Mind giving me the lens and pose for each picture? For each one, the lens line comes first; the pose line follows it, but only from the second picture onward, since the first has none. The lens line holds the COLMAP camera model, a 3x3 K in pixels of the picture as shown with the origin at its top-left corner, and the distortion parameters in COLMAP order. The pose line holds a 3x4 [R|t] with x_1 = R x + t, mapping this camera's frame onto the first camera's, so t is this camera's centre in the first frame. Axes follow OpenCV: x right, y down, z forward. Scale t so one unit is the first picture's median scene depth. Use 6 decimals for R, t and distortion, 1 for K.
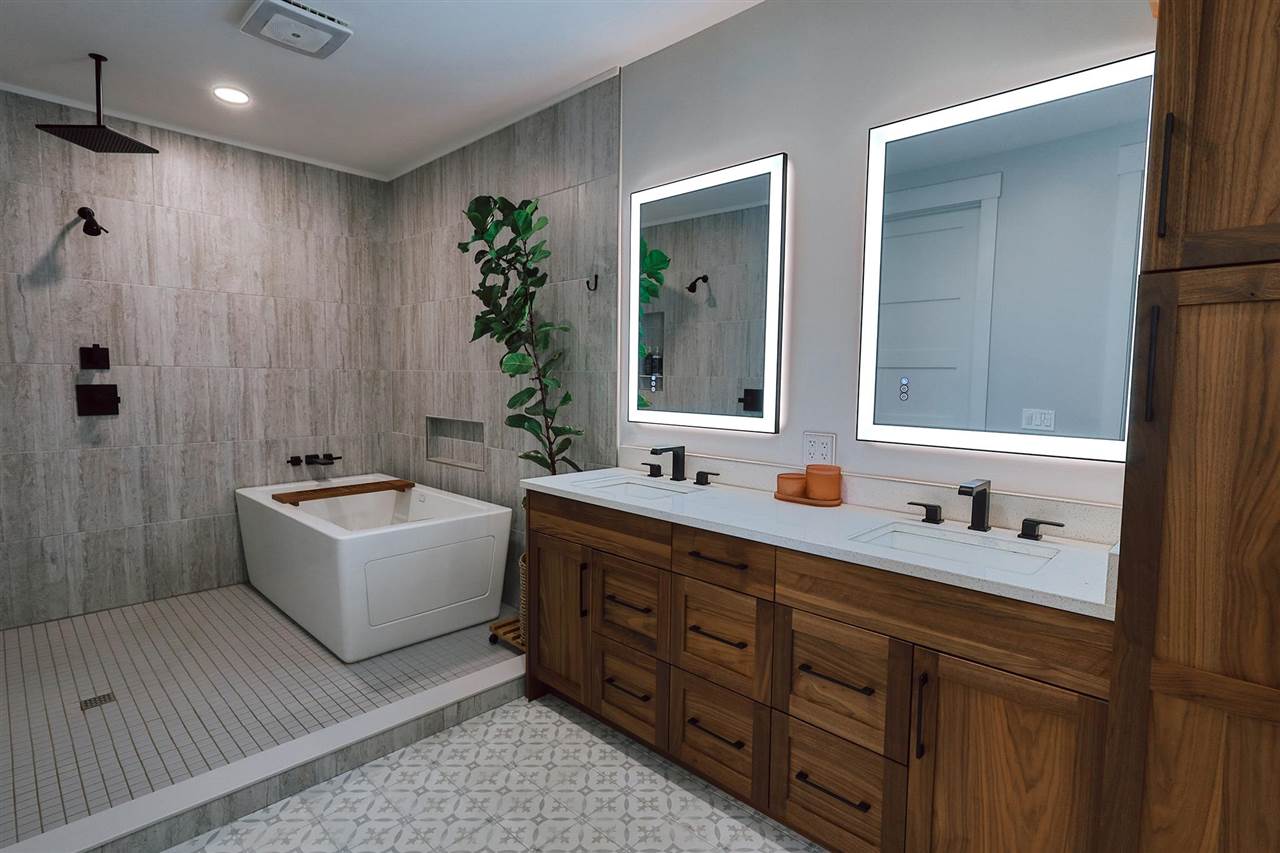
lens RADIAL K [[636.8, 0, 640.0], [0, 636.8, 426.5], [0, 0, 1]] dist [0.004586, 0.000887]
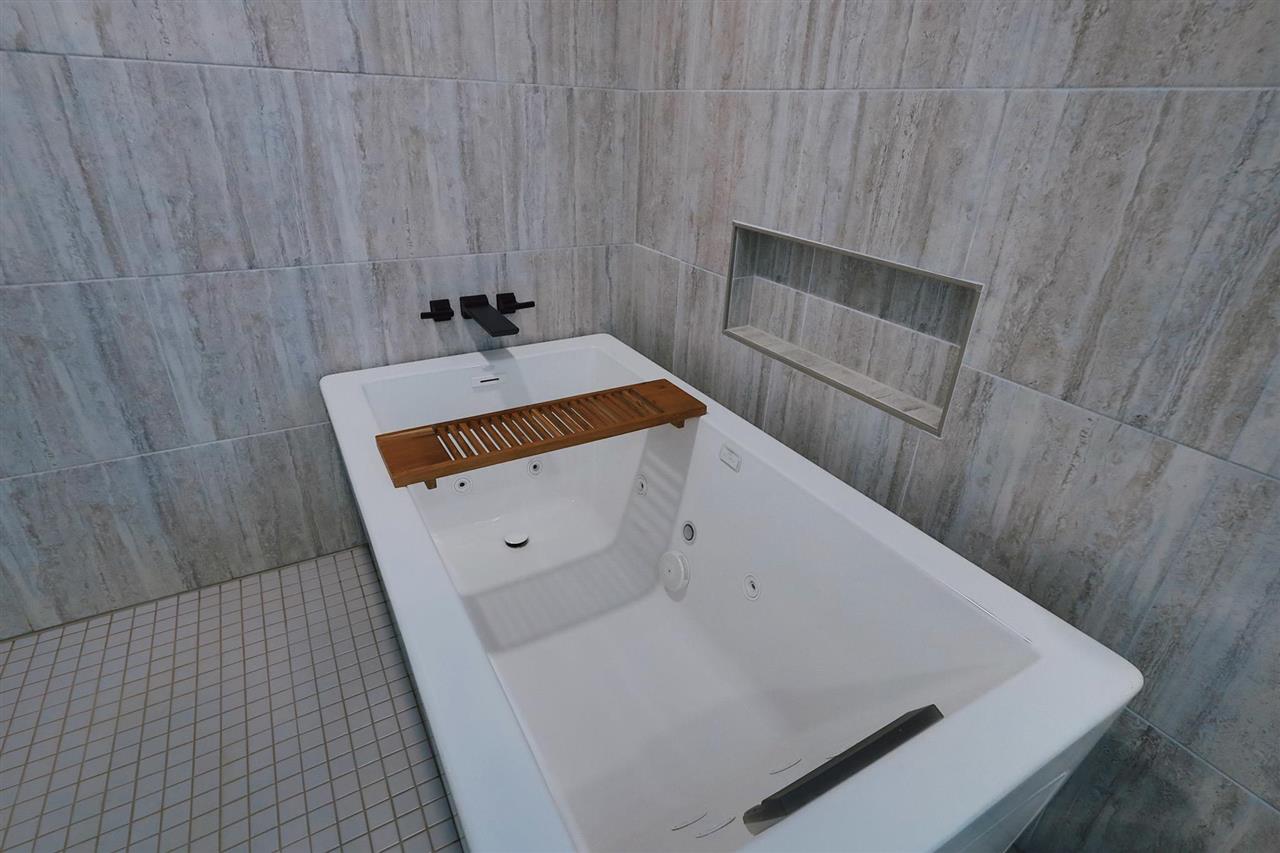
lens RADIAL K [[636.8, 0, 640.0], [0, 636.8, 426.5], [0, 0, 1]] dist [0.004586, 0.000887]
pose [[0.963770, 0.140127, -0.226964, -0.298582], [-0.046660, 0.926341, 0.373784, -0.045874], [0.262624, -0.349651, 0.899318, 0.619624]]
